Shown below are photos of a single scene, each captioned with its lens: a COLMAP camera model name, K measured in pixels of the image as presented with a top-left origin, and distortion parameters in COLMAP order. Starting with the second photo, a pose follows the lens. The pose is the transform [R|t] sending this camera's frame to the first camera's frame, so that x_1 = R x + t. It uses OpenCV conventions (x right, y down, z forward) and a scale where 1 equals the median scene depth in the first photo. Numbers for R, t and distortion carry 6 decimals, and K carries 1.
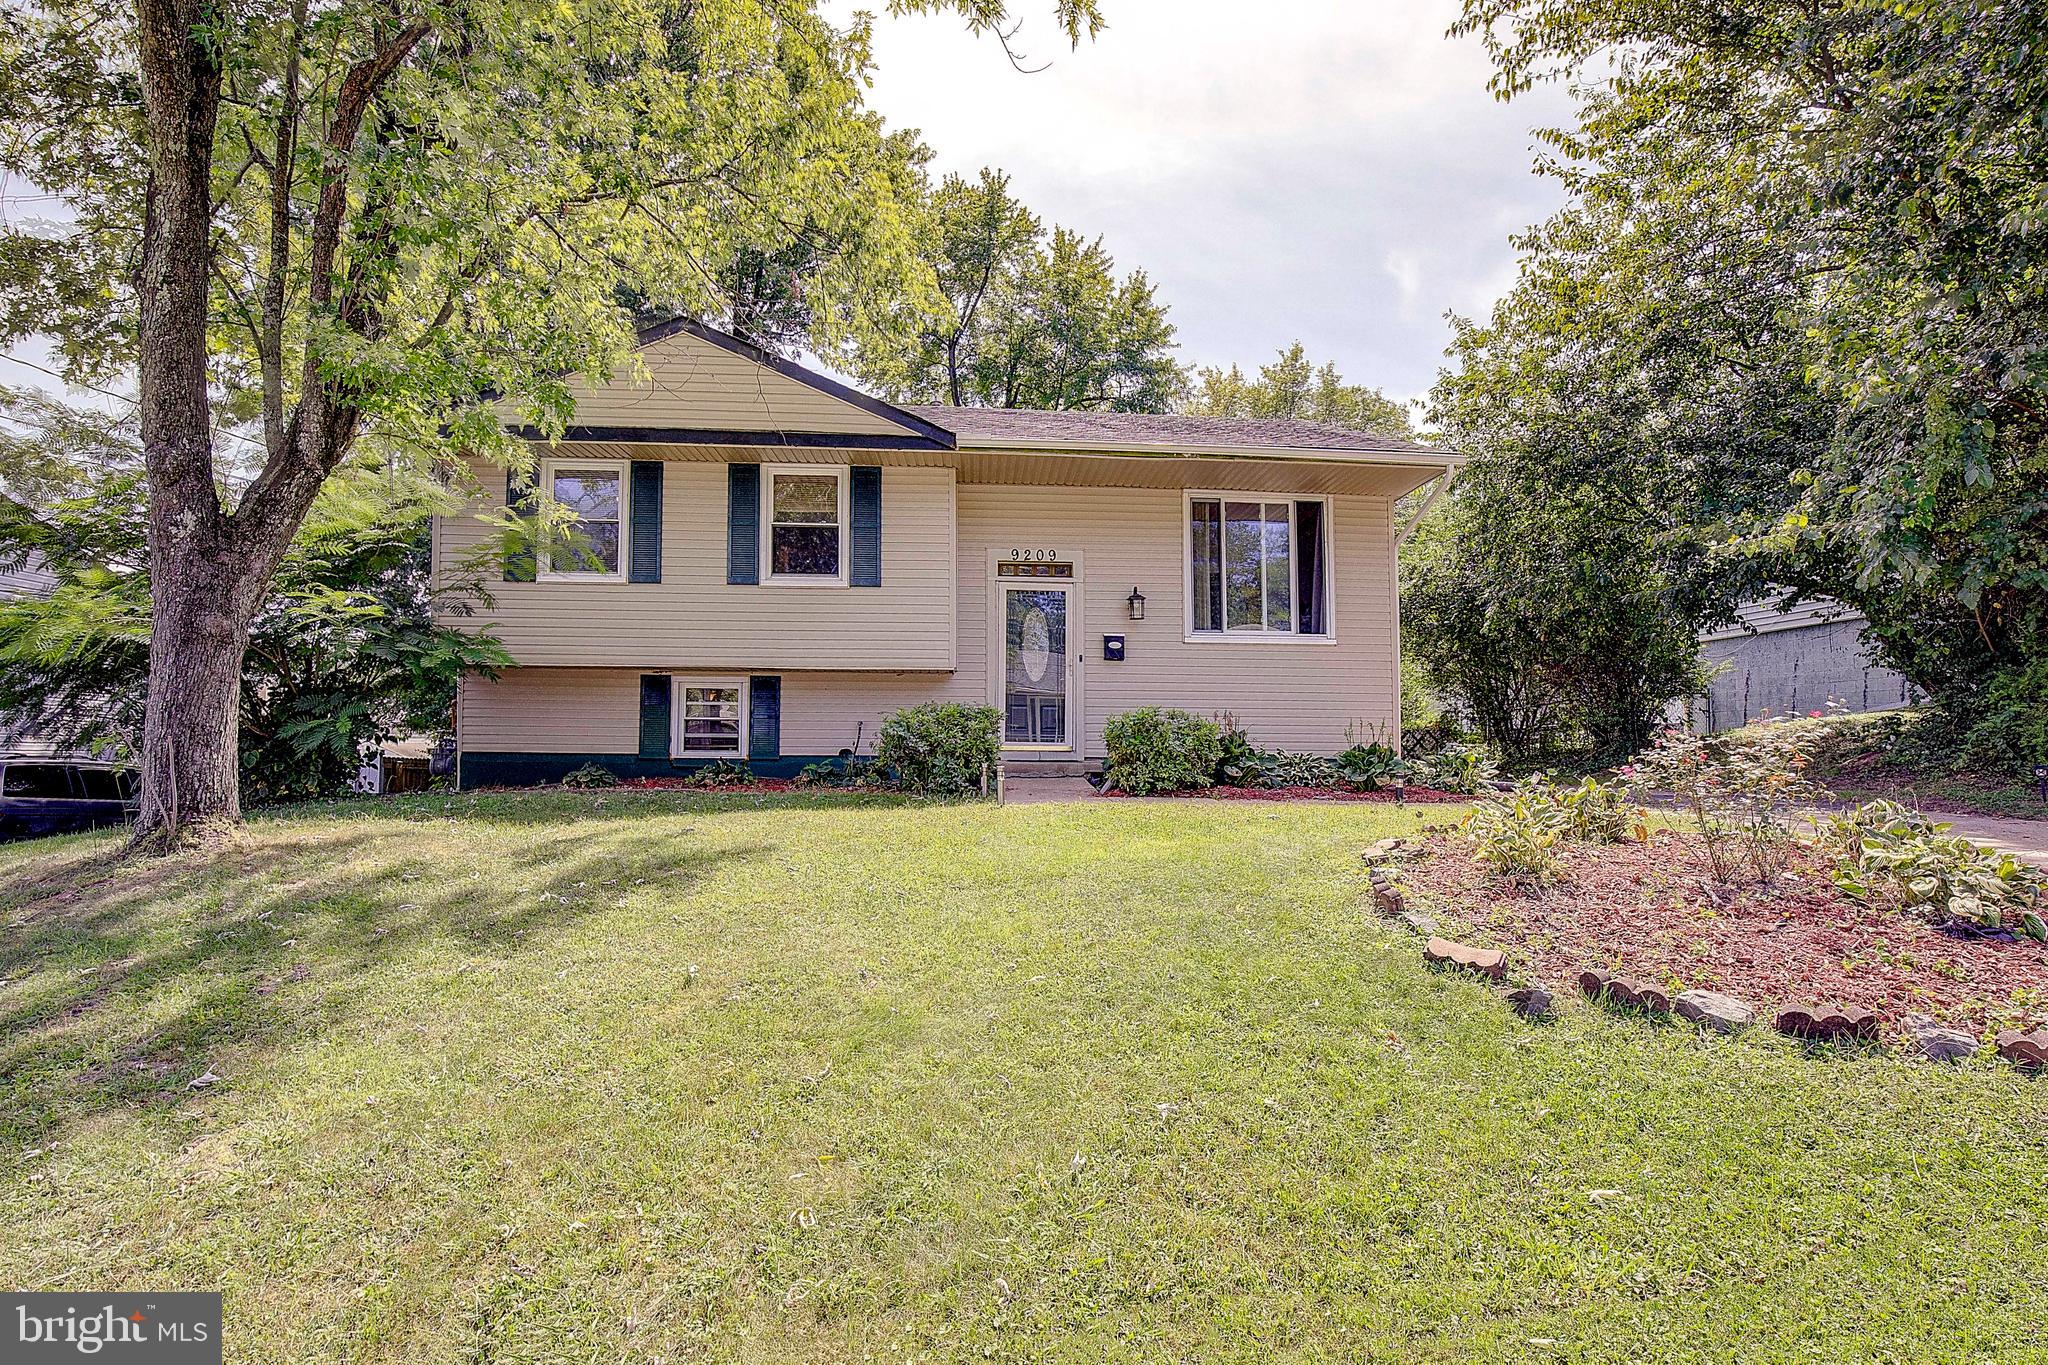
lens RADIAL K [[947.5, 0, 1031.5], [0, 947.5, 690.4], [0, 0, 1]] dist [0.002076, 0.000391]
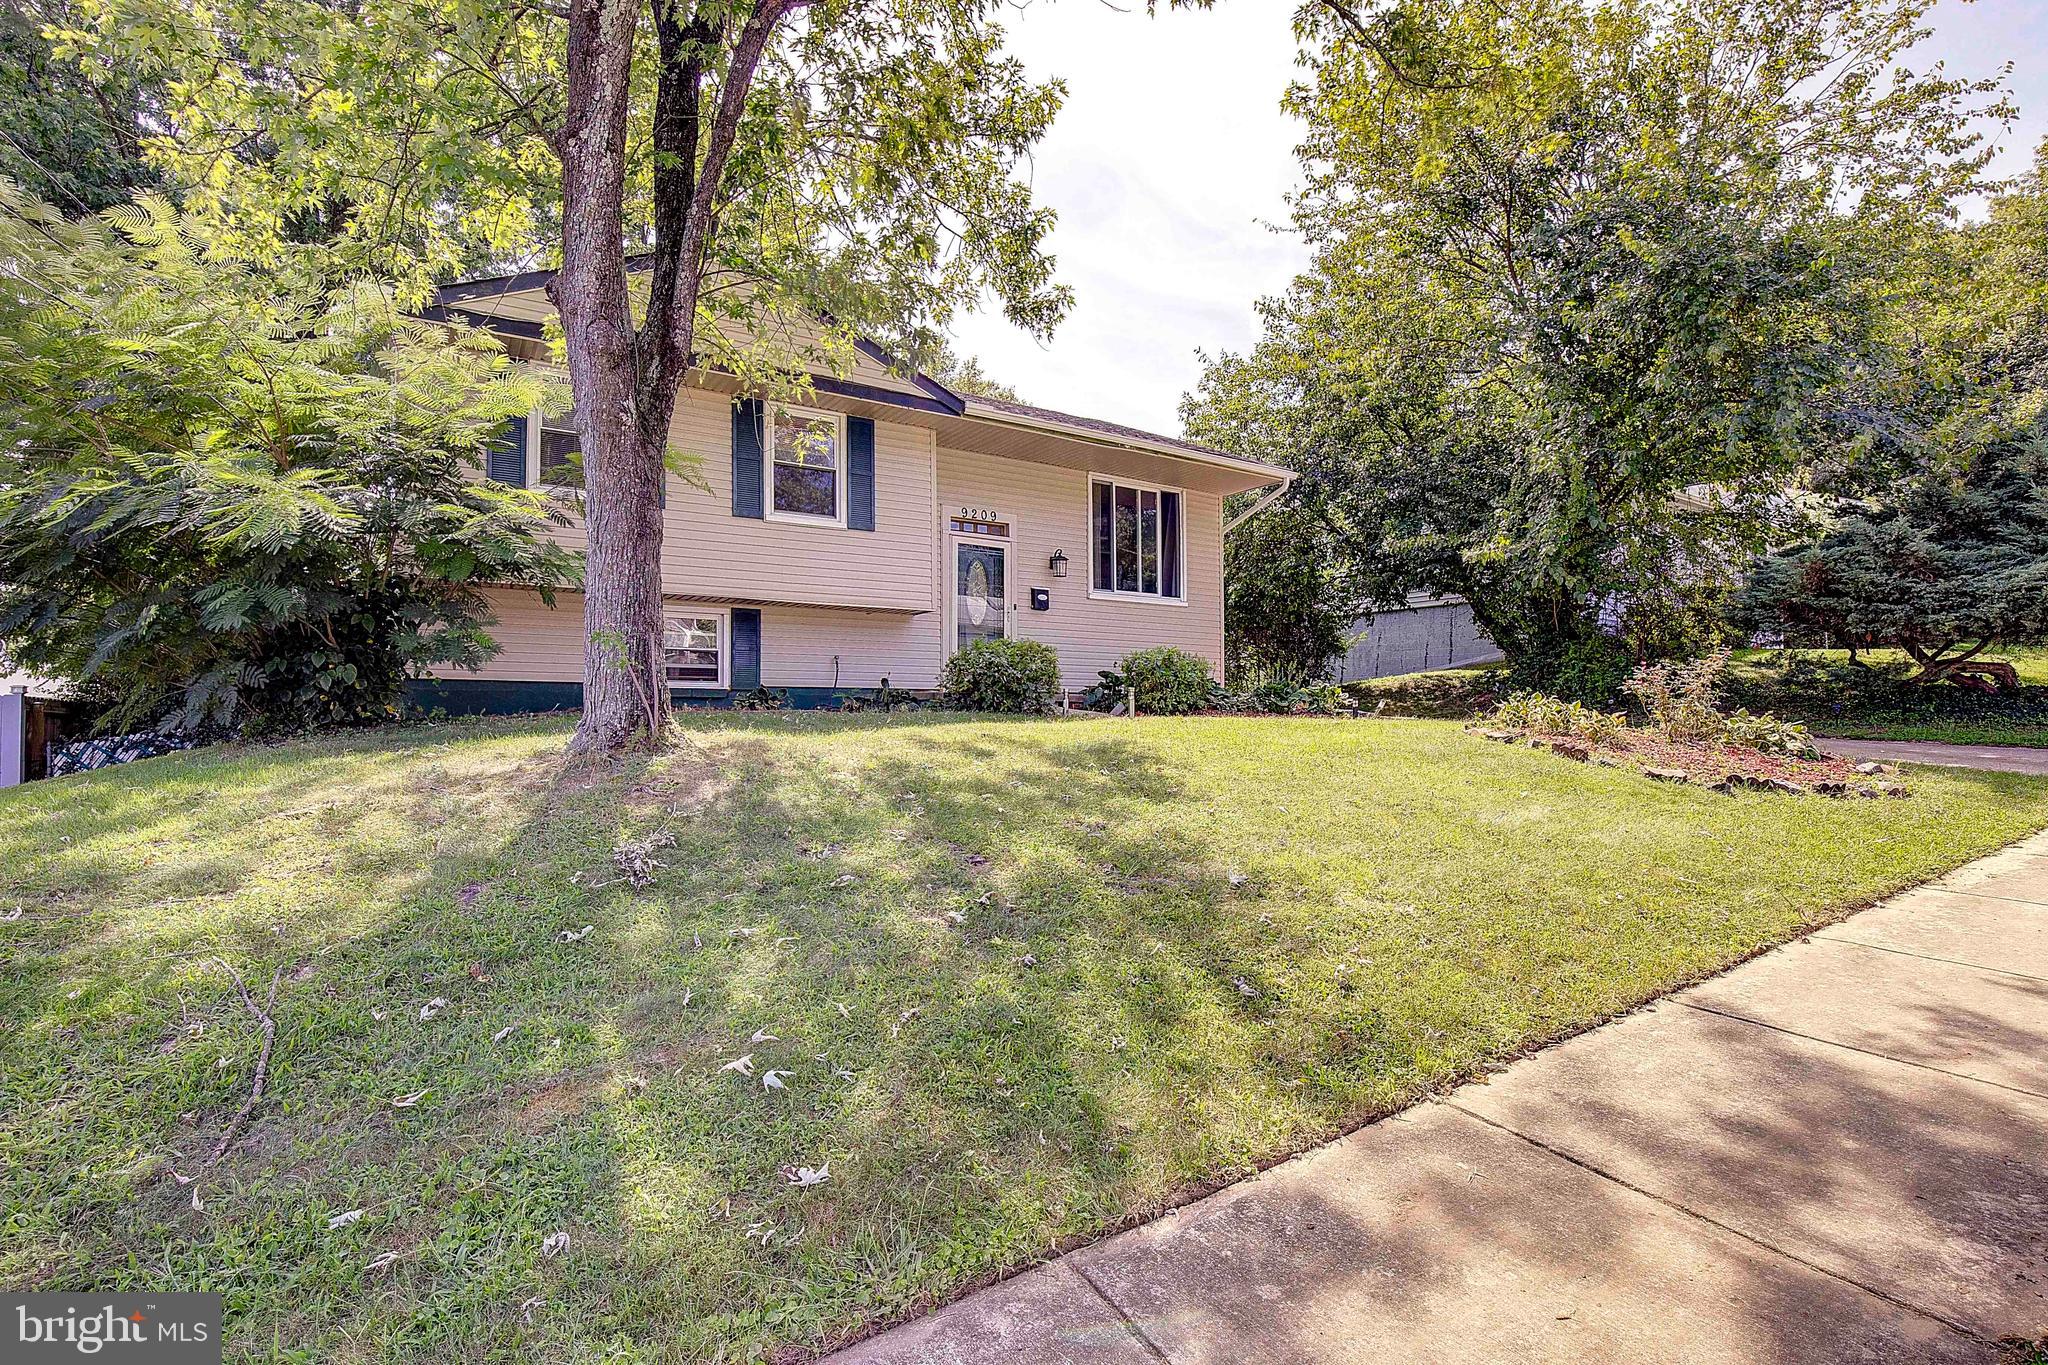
lens RADIAL K [[903.2, 0, 1024.0], [0, 903.2, 682.5], [0, 0, 1]] dist [0.001016, 0.000020]
pose [[0.902492, 0.014599, 0.430460, -0.432460], [-0.030172, 0.999113, 0.029373, 0.027152], [-0.429649, -0.039497, 0.902132, -0.014374]]
